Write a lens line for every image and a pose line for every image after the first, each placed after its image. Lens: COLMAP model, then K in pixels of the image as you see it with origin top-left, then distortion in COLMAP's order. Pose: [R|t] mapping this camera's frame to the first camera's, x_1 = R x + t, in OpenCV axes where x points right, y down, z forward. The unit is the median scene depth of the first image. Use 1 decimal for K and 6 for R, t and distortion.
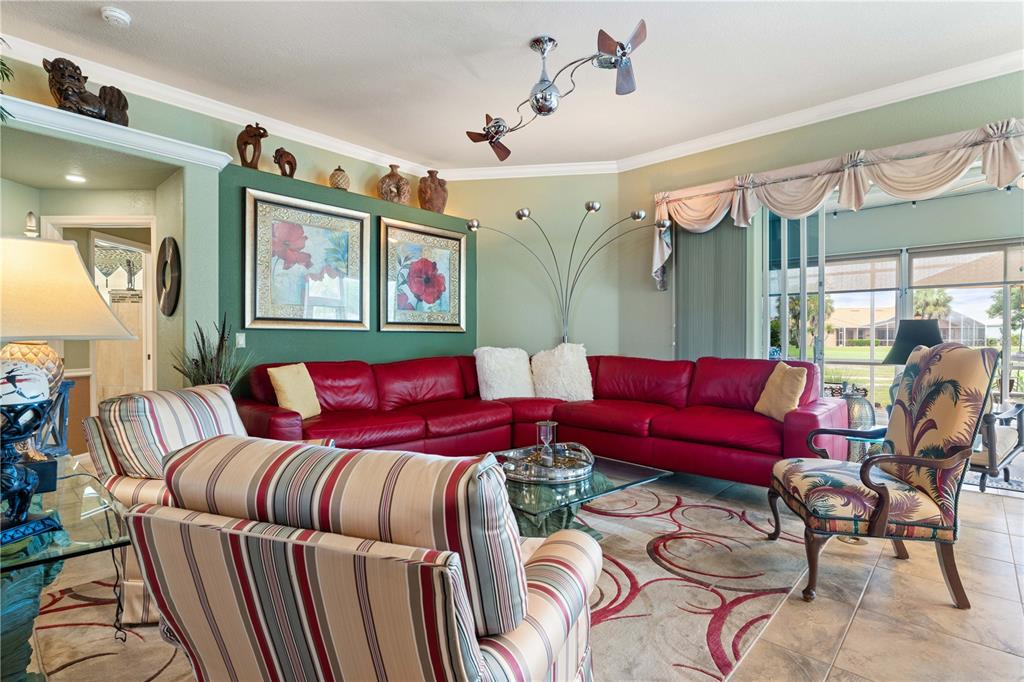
lens RADIAL K [[501.0, 0, 509.6], [0, 501.0, 343.2], [0, 0, 1]] dist [-0.003387, -0.000304]
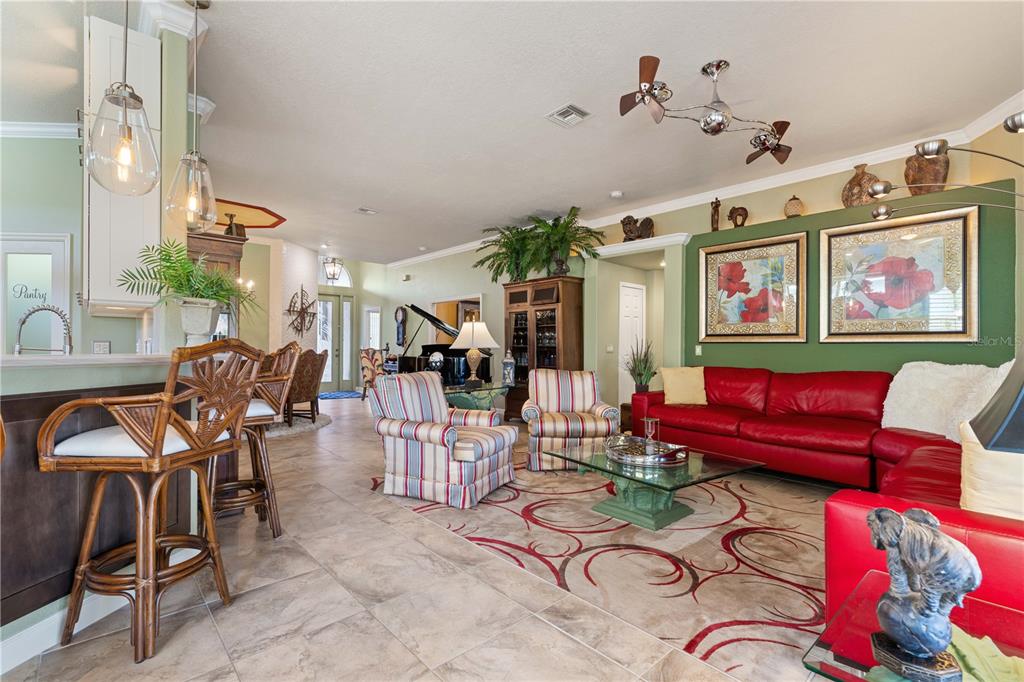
lens RADIAL K [[464.0, 0, 515.3], [0, 464.0, 347.2], [0, 0, 1]] dist [-0.003929, 0.000768]
pose [[-0.084661, -0.001984, -0.996408, 1.025658], [-0.015930, 0.999873, -0.000637, -0.005470], [0.996282, 0.015819, -0.084681, 0.650588]]
